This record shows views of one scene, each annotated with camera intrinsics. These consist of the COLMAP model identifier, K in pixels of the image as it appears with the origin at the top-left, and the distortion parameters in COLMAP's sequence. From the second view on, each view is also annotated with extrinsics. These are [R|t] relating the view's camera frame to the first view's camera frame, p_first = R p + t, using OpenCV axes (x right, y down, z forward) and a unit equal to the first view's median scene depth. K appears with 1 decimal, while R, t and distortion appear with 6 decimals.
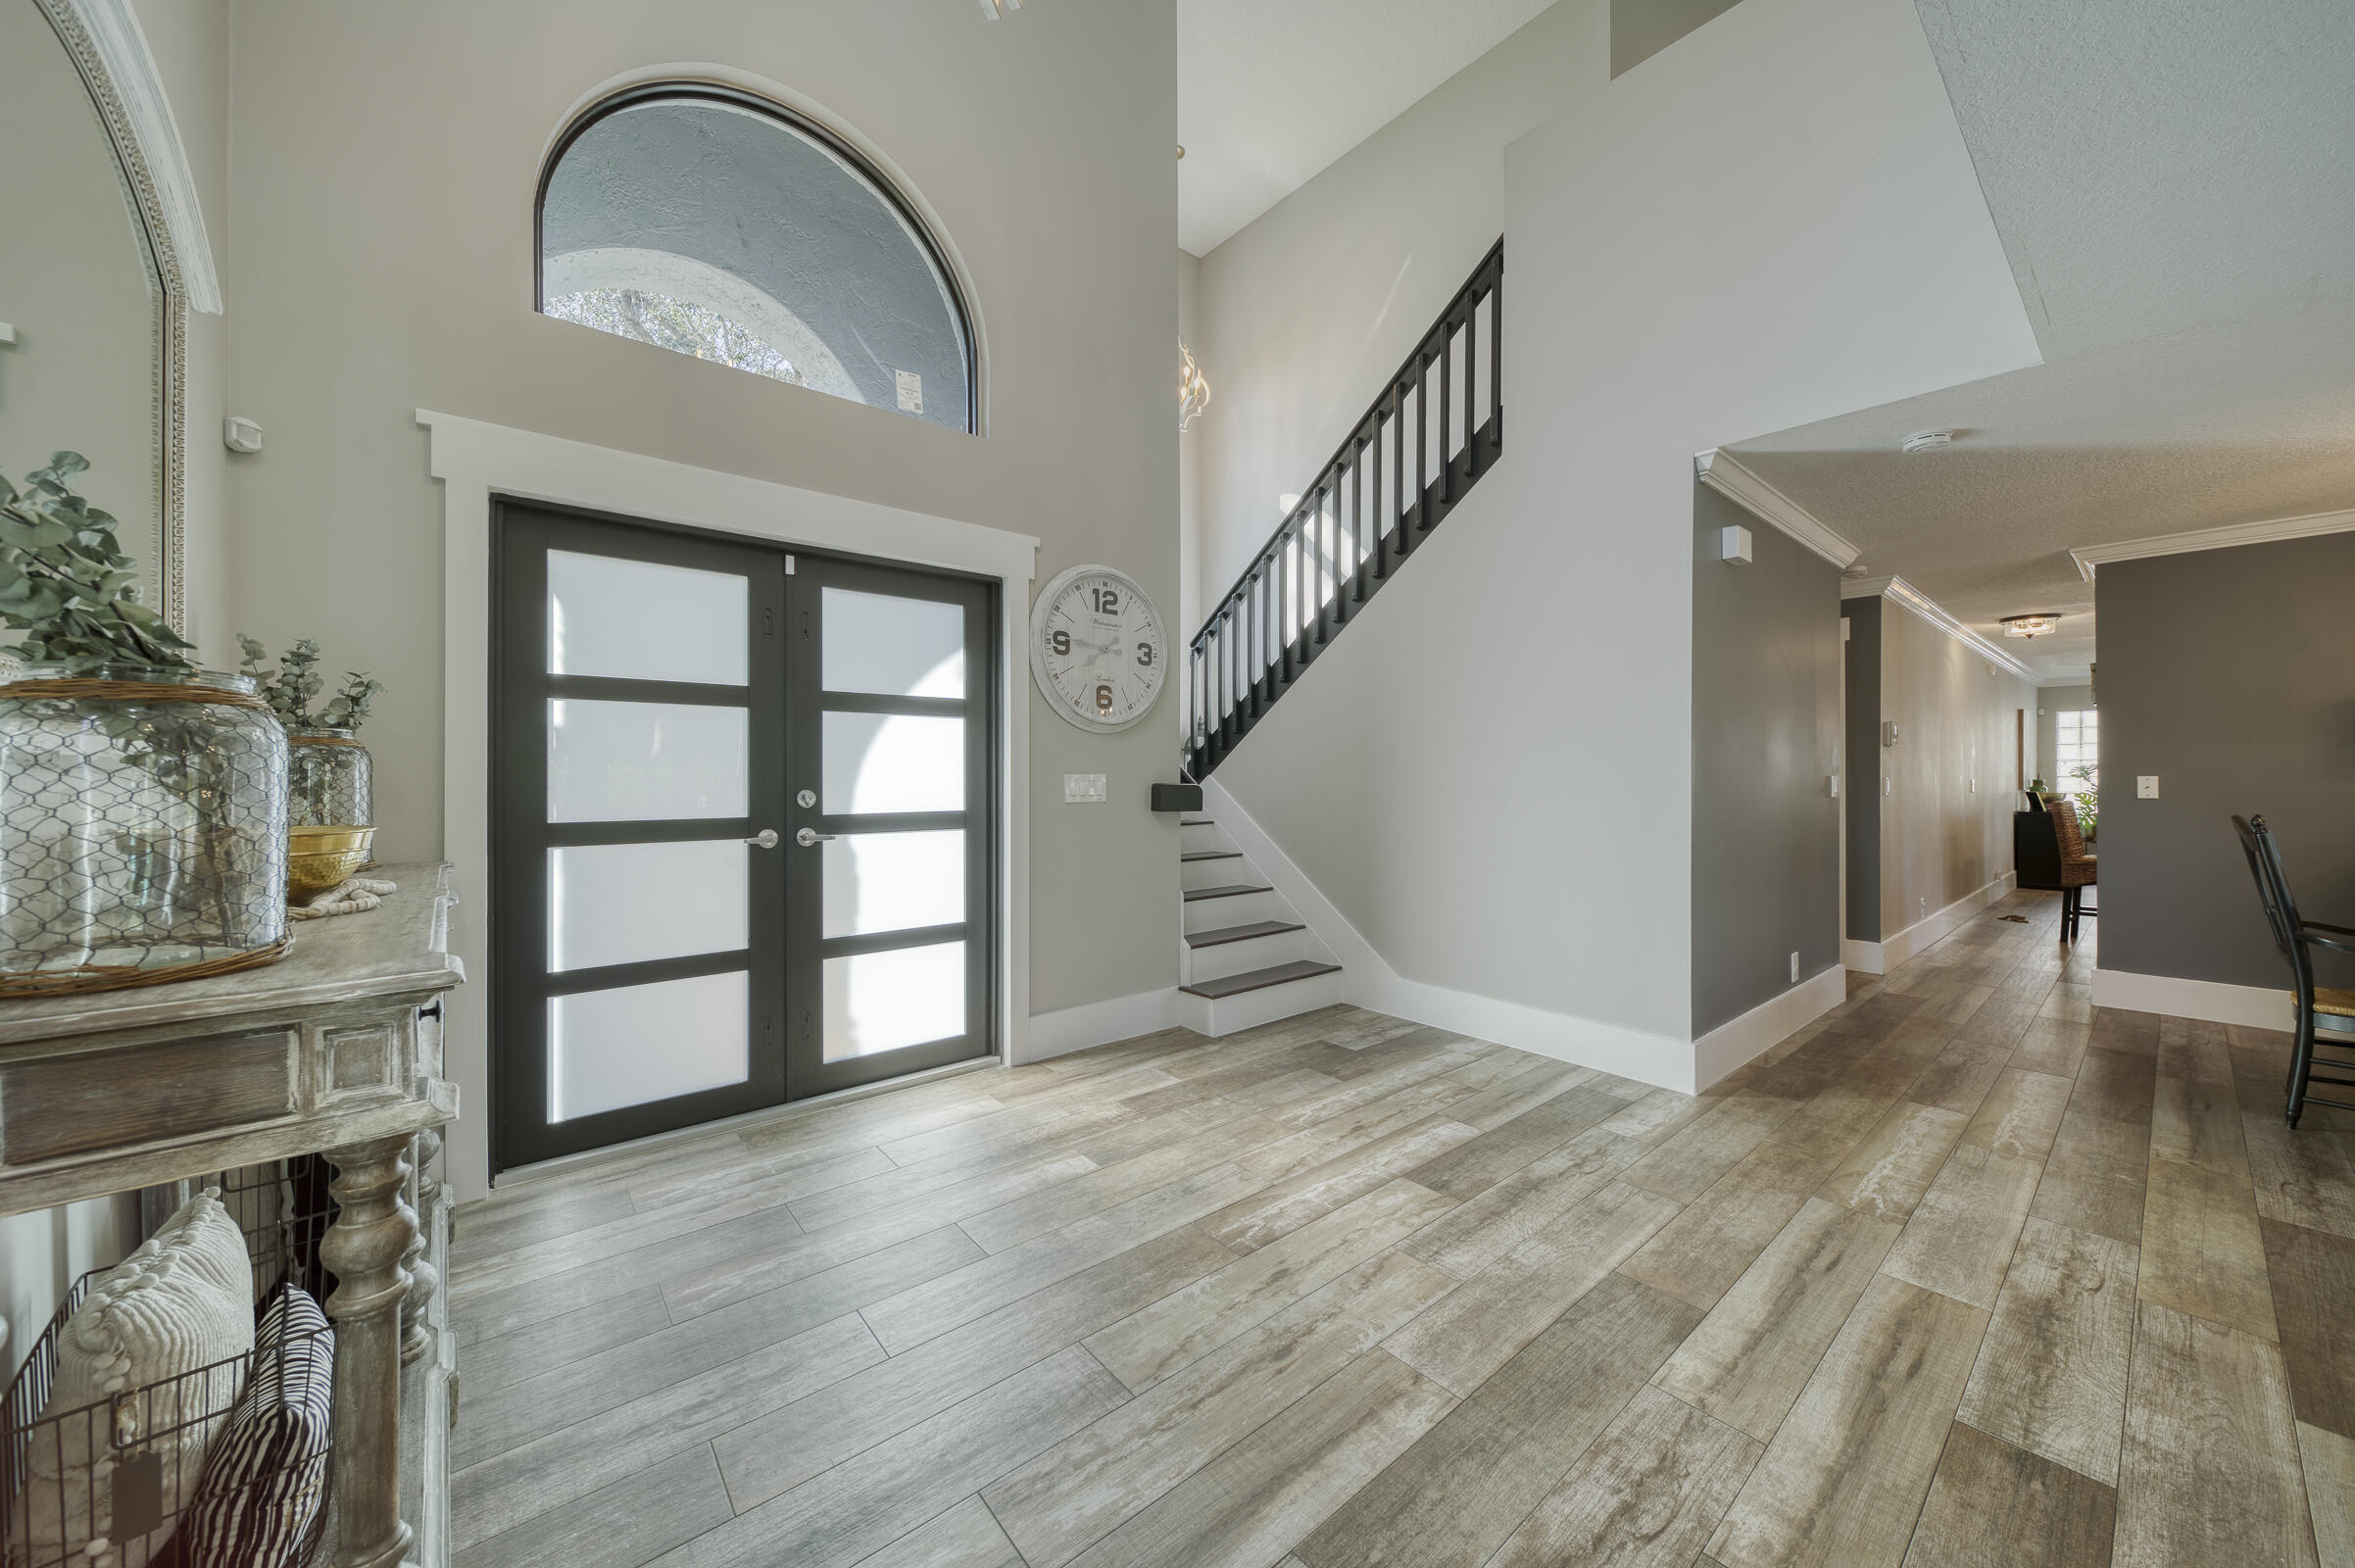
lens RADIAL K [[838.2, 0, 1168.6], [0, 838.2, 783.2], [0, 0, 1]] dist [0.001211, -0.001543]
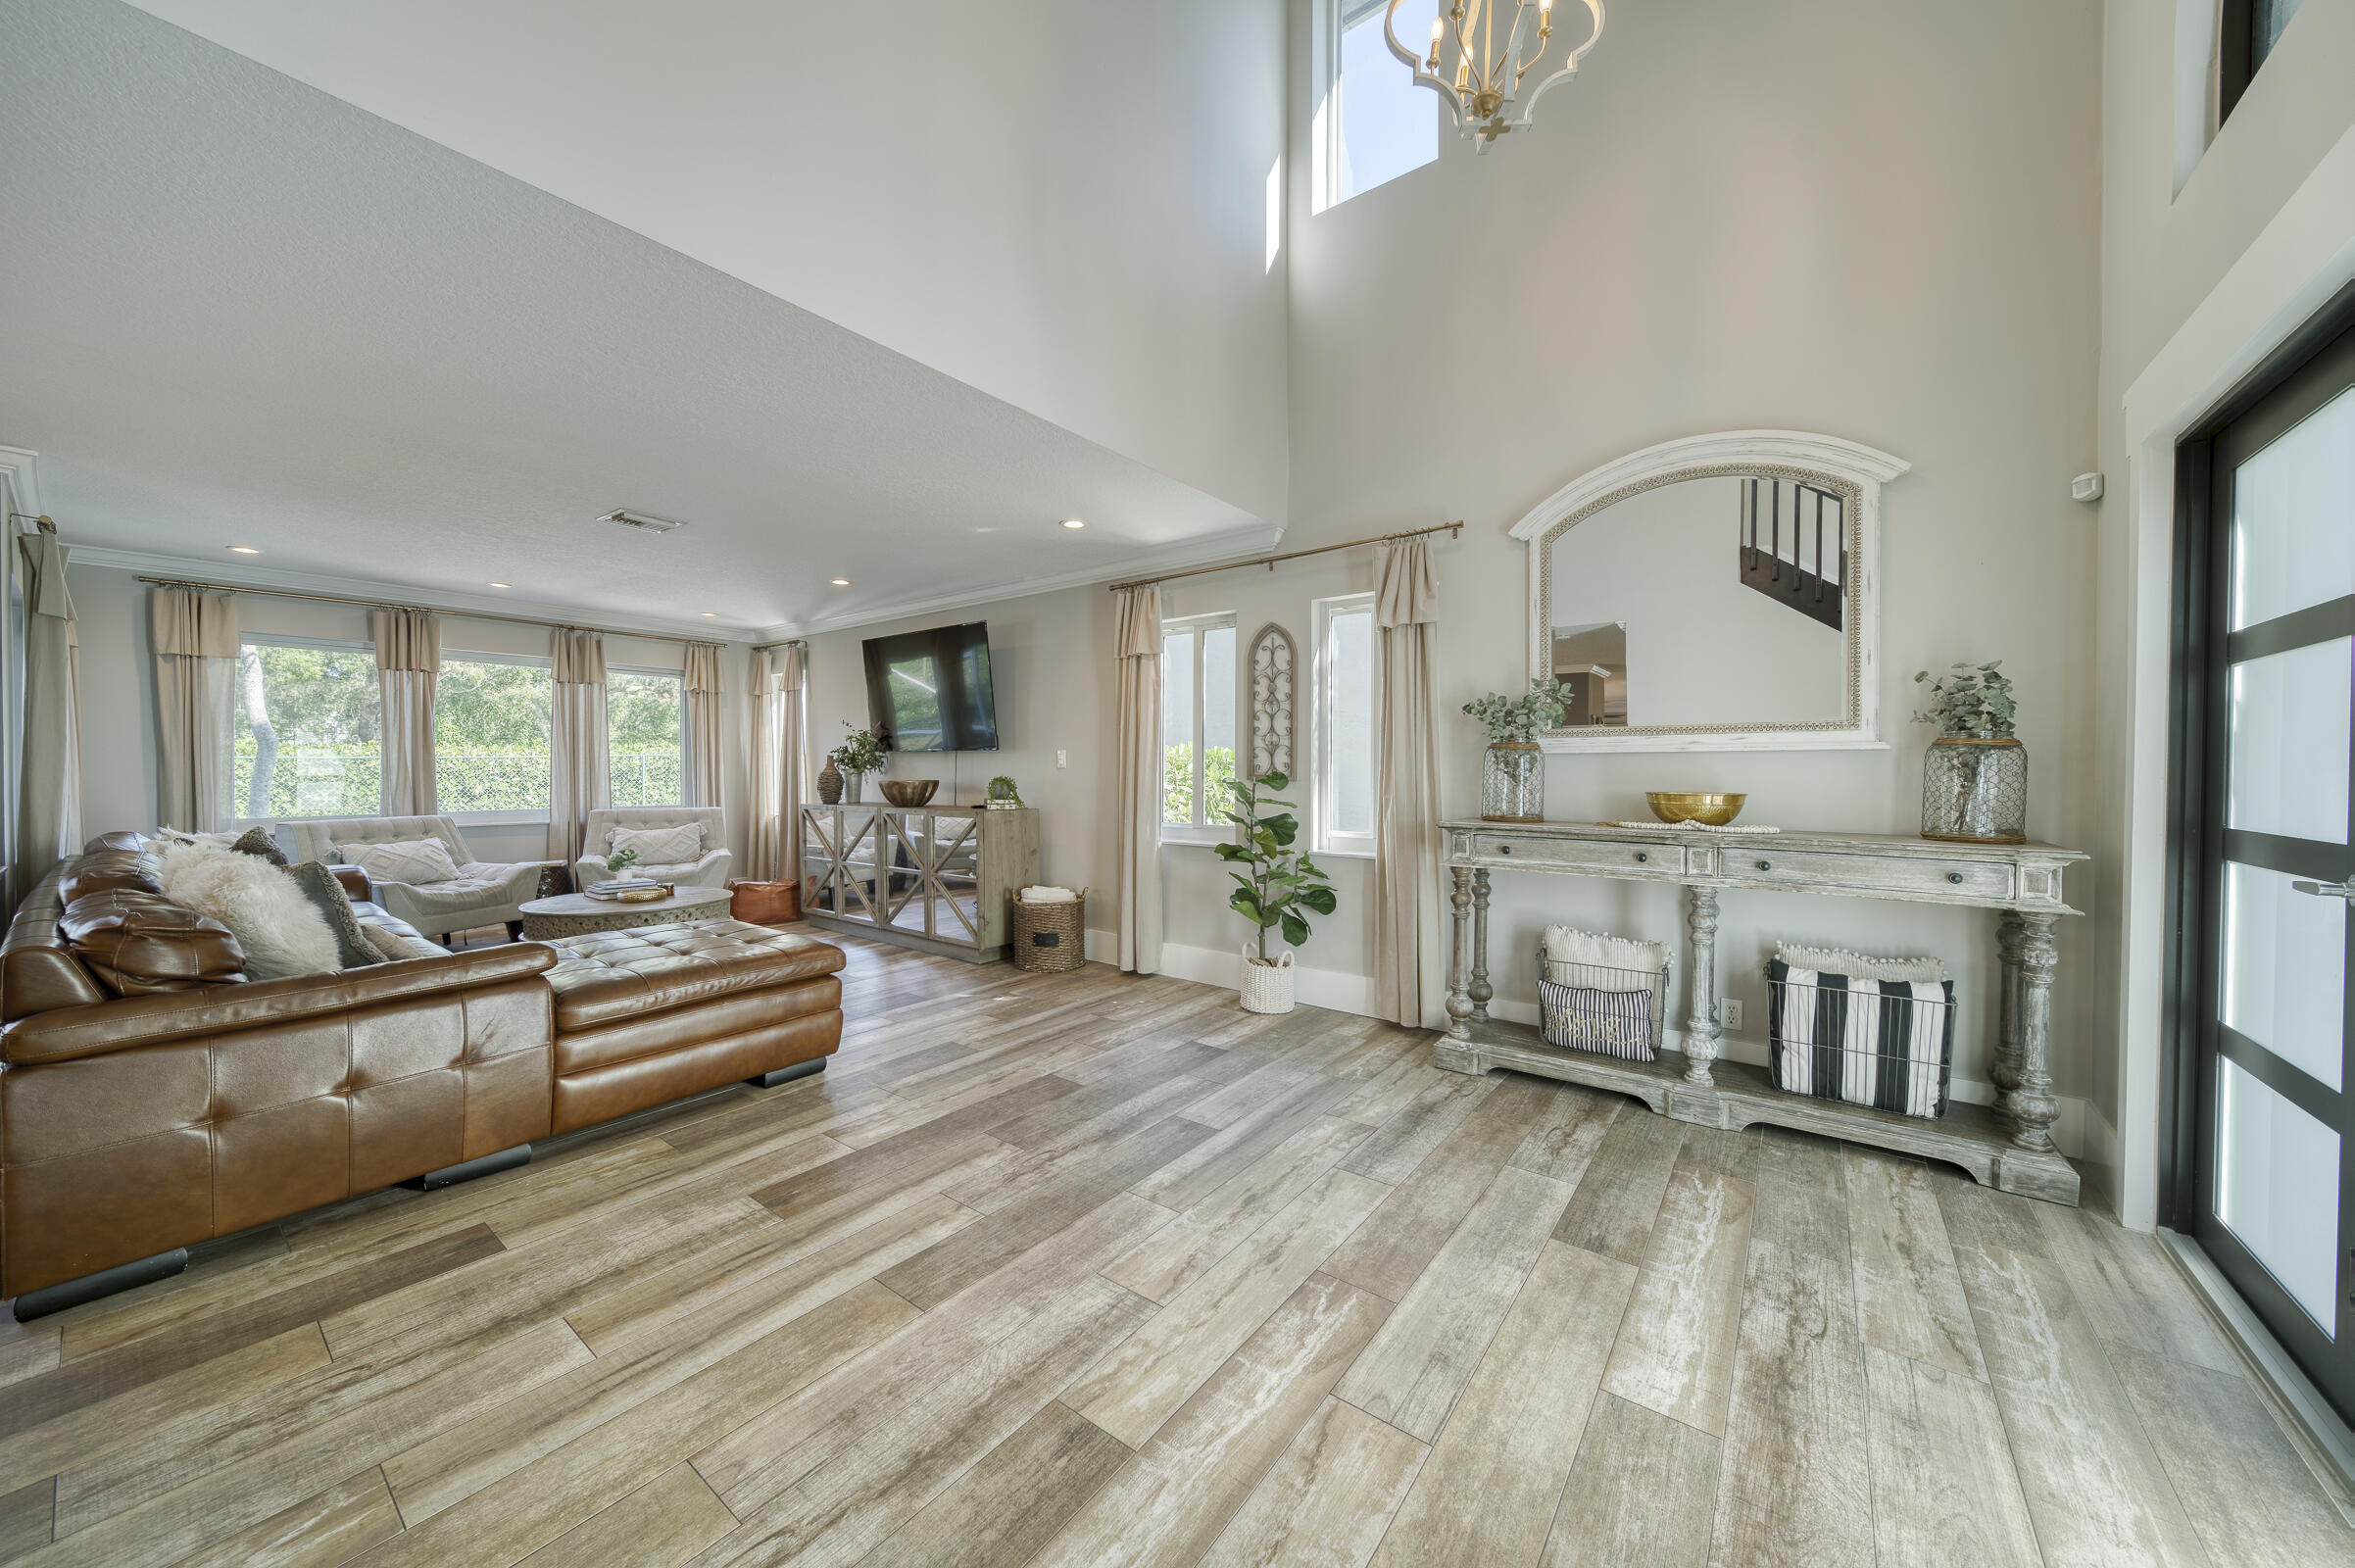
lens RADIAL K [[826.2, 0, 1187.5], [0, 826.2, 777.7], [0, 0, 1]] dist [-0.000180, -0.000276]
pose [[-0.970513, 0.001405, -0.241044, 0.312881], [-0.003244, 0.999816, 0.018889, -0.007980], [0.241027, 0.019114, -0.970330, 1.278247]]
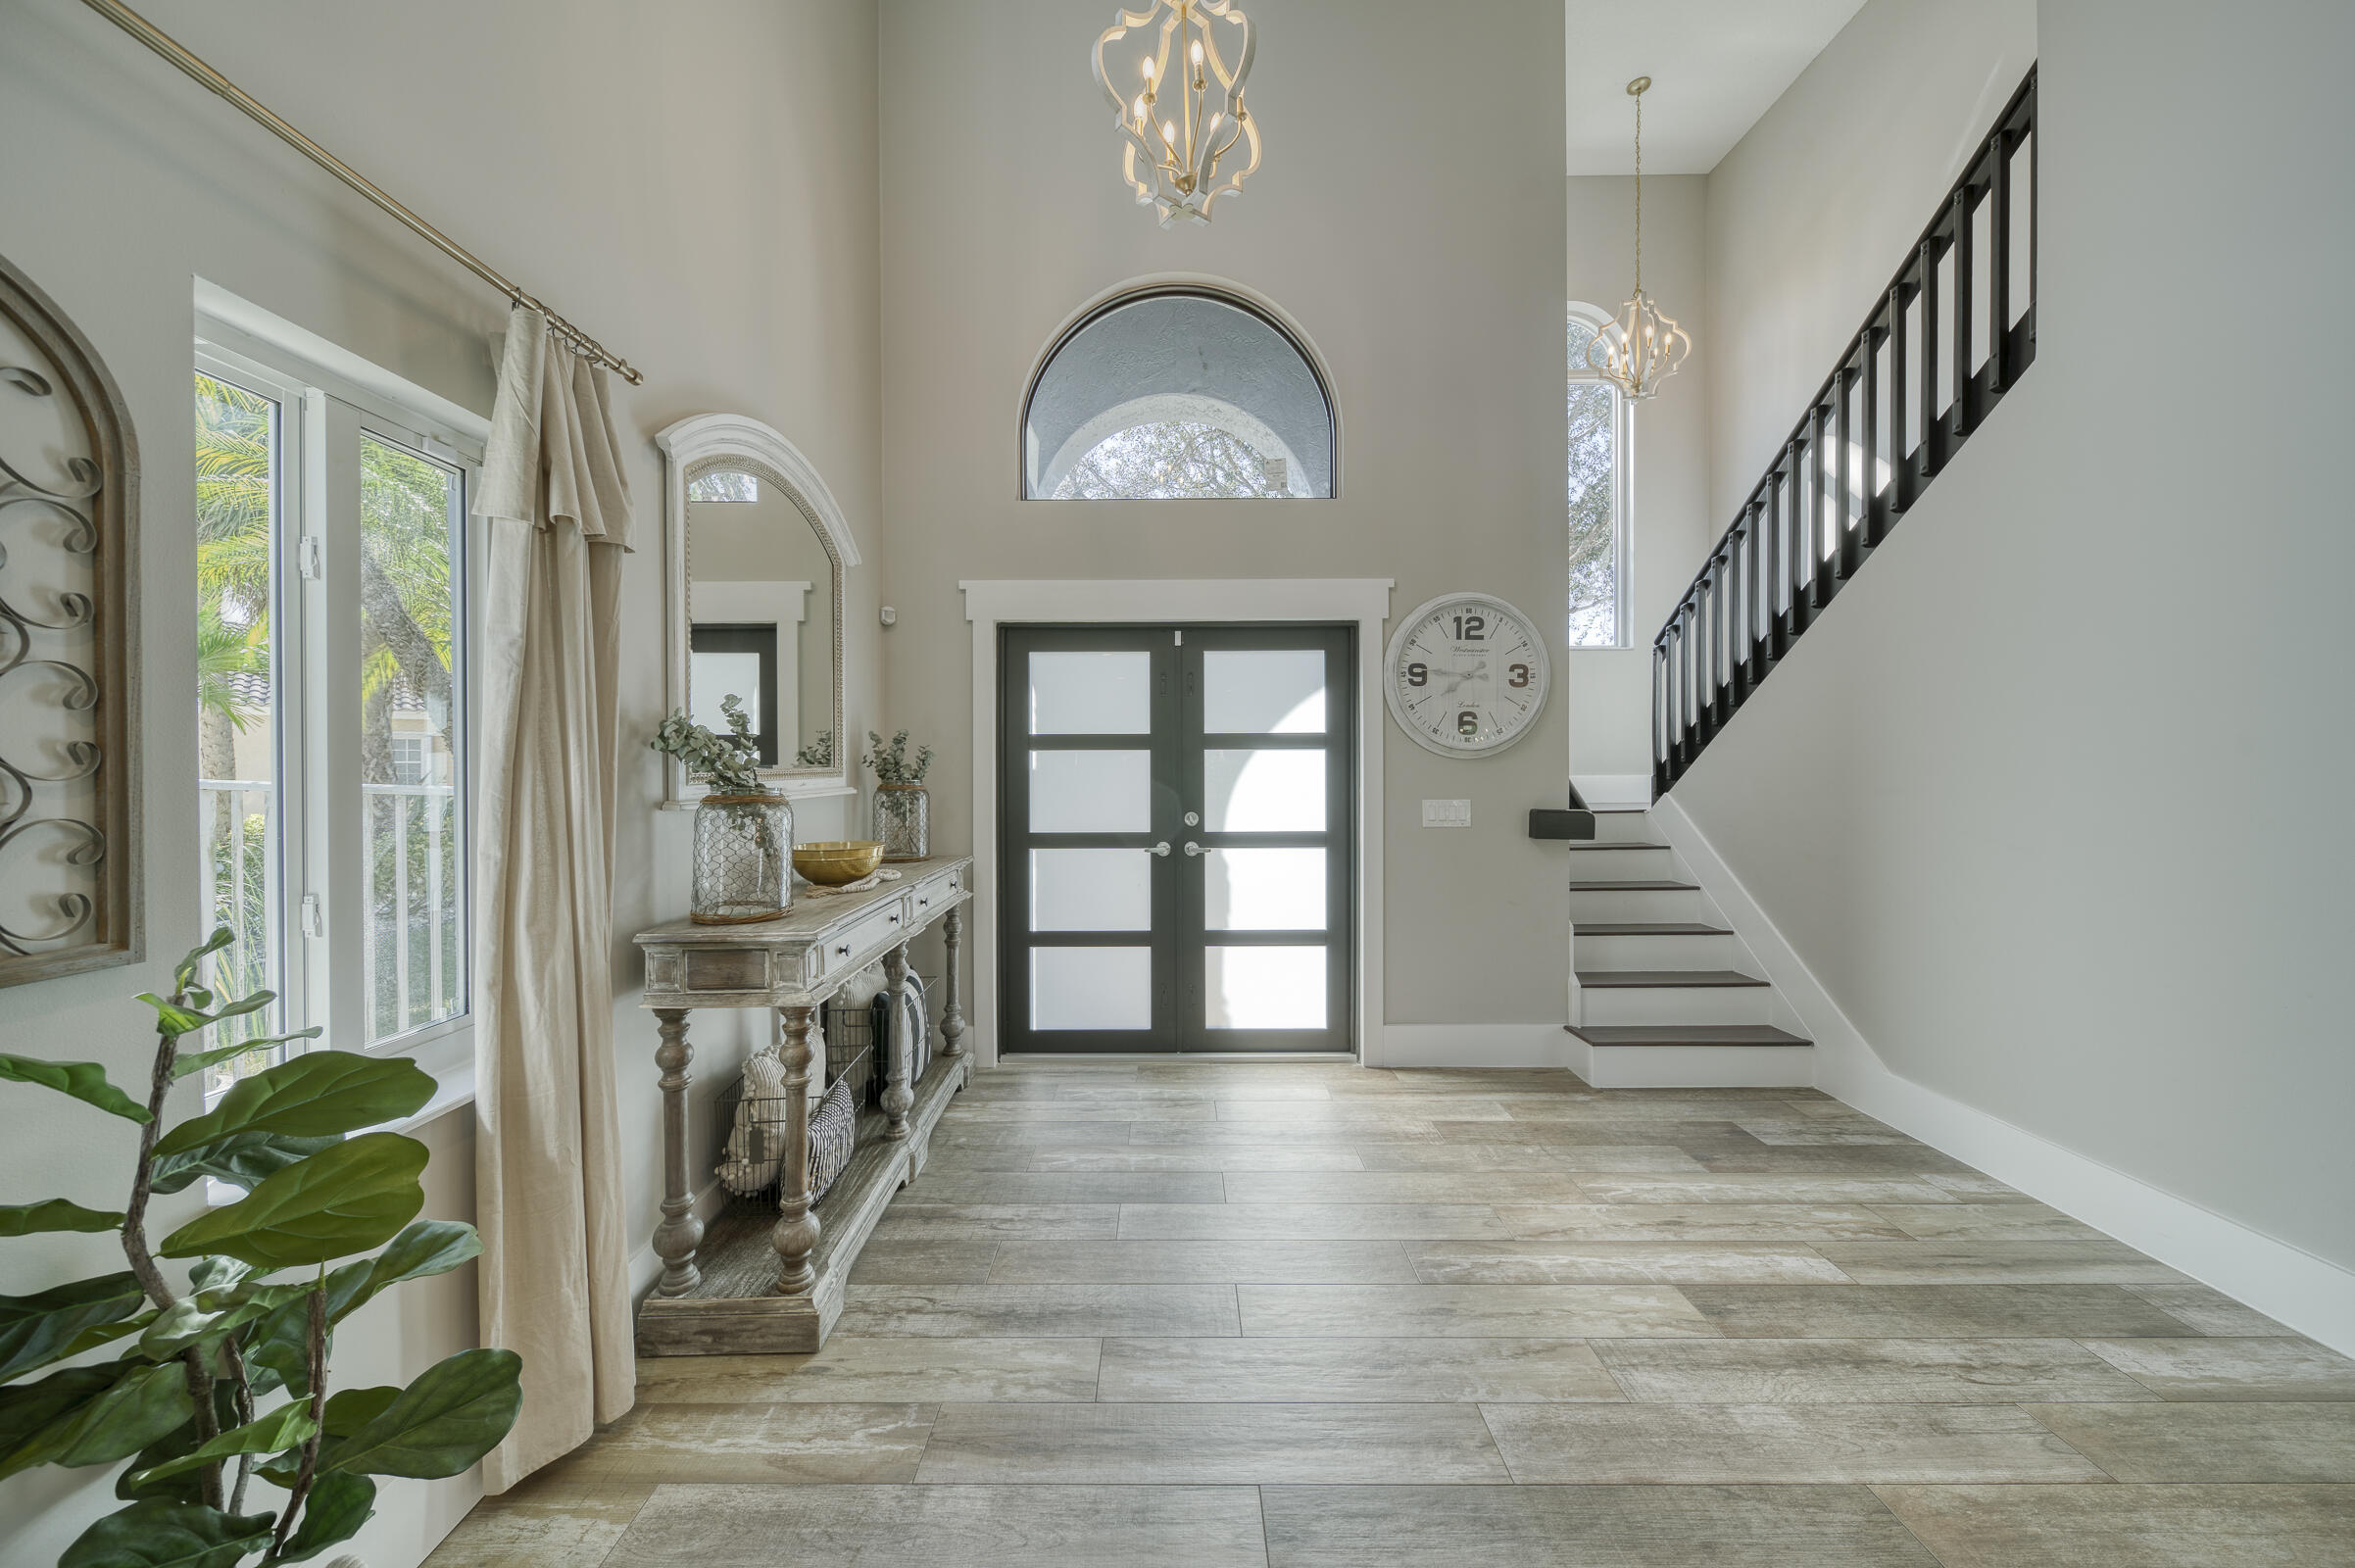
lens RADIAL K [[836.3, 0, 1152.4], [0, 836.3, 776.3], [0, 0, 1]] dist [-0.002091, -0.000392]
pose [[0.765204, 0.006567, -0.643755, 0.344686], [-0.001885, 0.999967, 0.007959, -0.056801], [0.643785, -0.004877, 0.765191, -0.014306]]
